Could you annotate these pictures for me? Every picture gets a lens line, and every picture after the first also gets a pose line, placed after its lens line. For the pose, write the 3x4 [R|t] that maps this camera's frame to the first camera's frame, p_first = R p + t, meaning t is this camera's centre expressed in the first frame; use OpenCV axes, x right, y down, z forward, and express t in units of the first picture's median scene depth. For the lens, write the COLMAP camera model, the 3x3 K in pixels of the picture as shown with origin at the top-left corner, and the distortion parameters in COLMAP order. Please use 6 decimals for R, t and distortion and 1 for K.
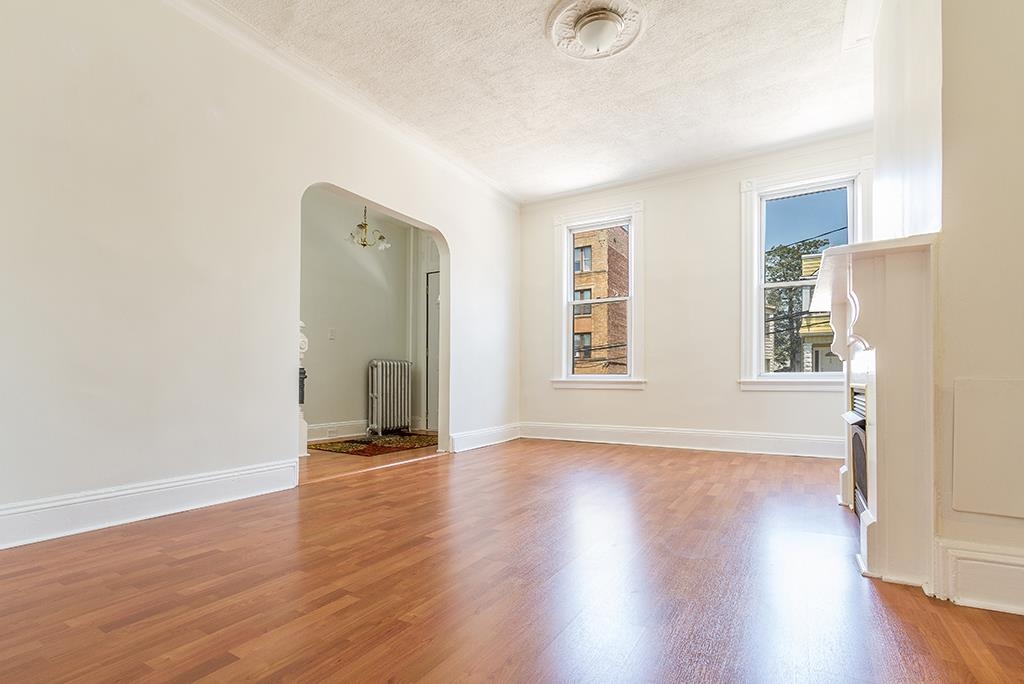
lens RADIAL K [[481.0, 0, 485.9], [0, 481.0, 375.9], [0, 0, 1]] dist [-0.001071, 0.001477]
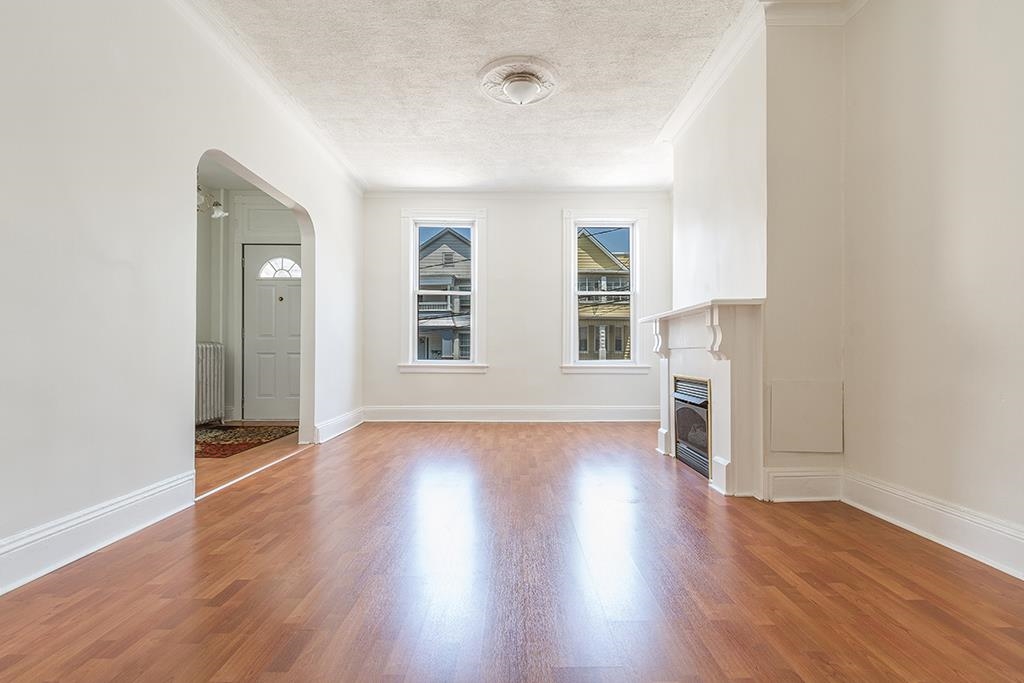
lens RADIAL K [[481.0, 0, 502.2], [0, 481.0, 350.5], [0, 0, 1]] dist [-0.001071, 0.001477]
pose [[0.856692, 0.002544, 0.515821, -0.236205], [-0.004267, 0.999989, 0.002155, -0.029042], [-0.515810, -0.004047, 0.856693, -0.011259]]
